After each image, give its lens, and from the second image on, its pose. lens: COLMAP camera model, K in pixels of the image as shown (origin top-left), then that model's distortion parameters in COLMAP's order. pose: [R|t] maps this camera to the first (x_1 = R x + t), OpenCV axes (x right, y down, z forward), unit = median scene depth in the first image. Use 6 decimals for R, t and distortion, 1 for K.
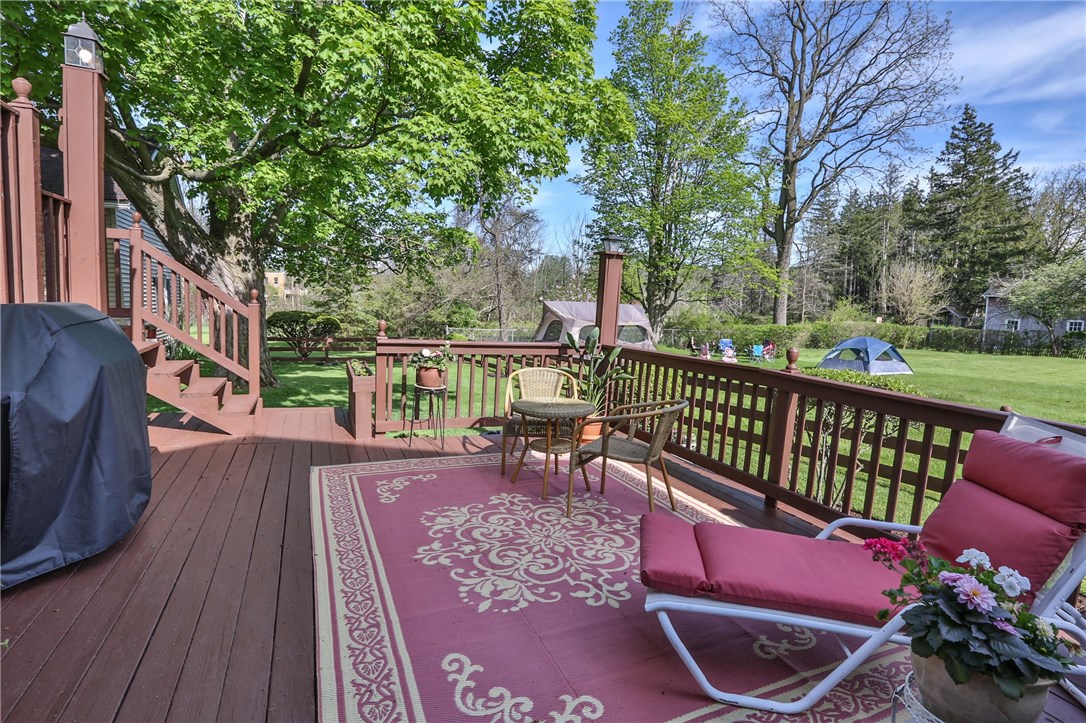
lens RADIAL K [[518.7, 0, 543.0], [0, 518.7, 361.5], [0, 0, 1]] dist [-0.047945, 0.012670]
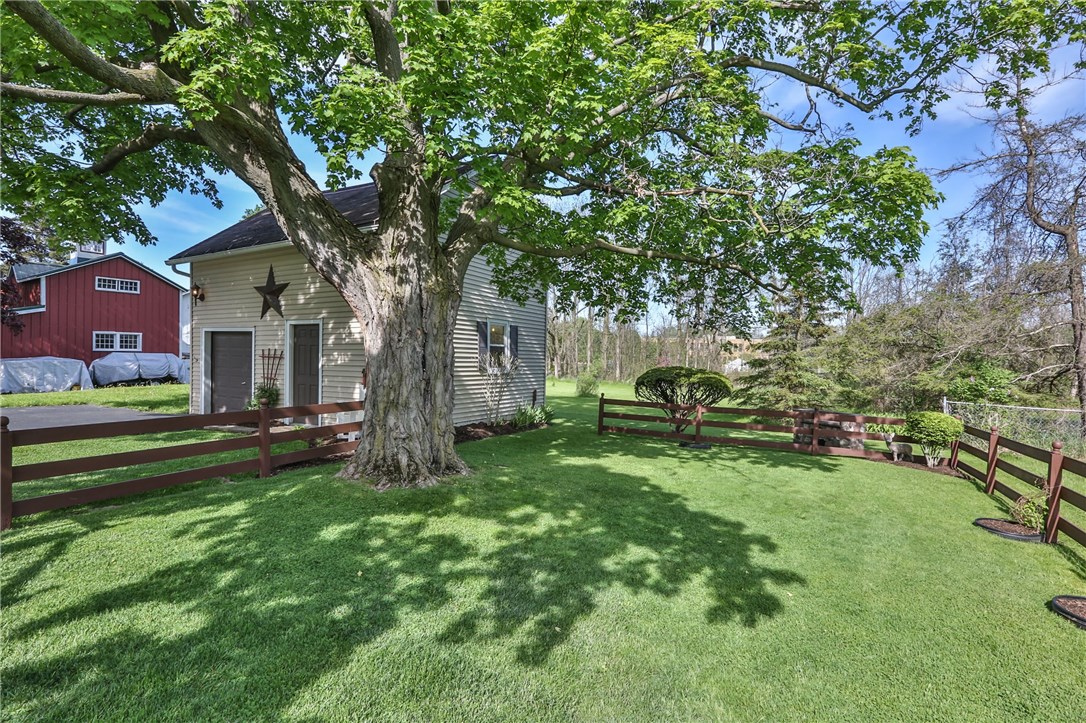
lens RADIAL K [[518.7, 0, 543.0], [0, 518.7, 361.5], [0, 0, 1]] dist [-0.047945, 0.012670]
pose [[0.592956, -0.012607, -0.805136, 0.002110], [-0.094605, 0.991862, -0.085205, -0.050586], [0.799658, 0.126693, 0.586938, 0.814080]]
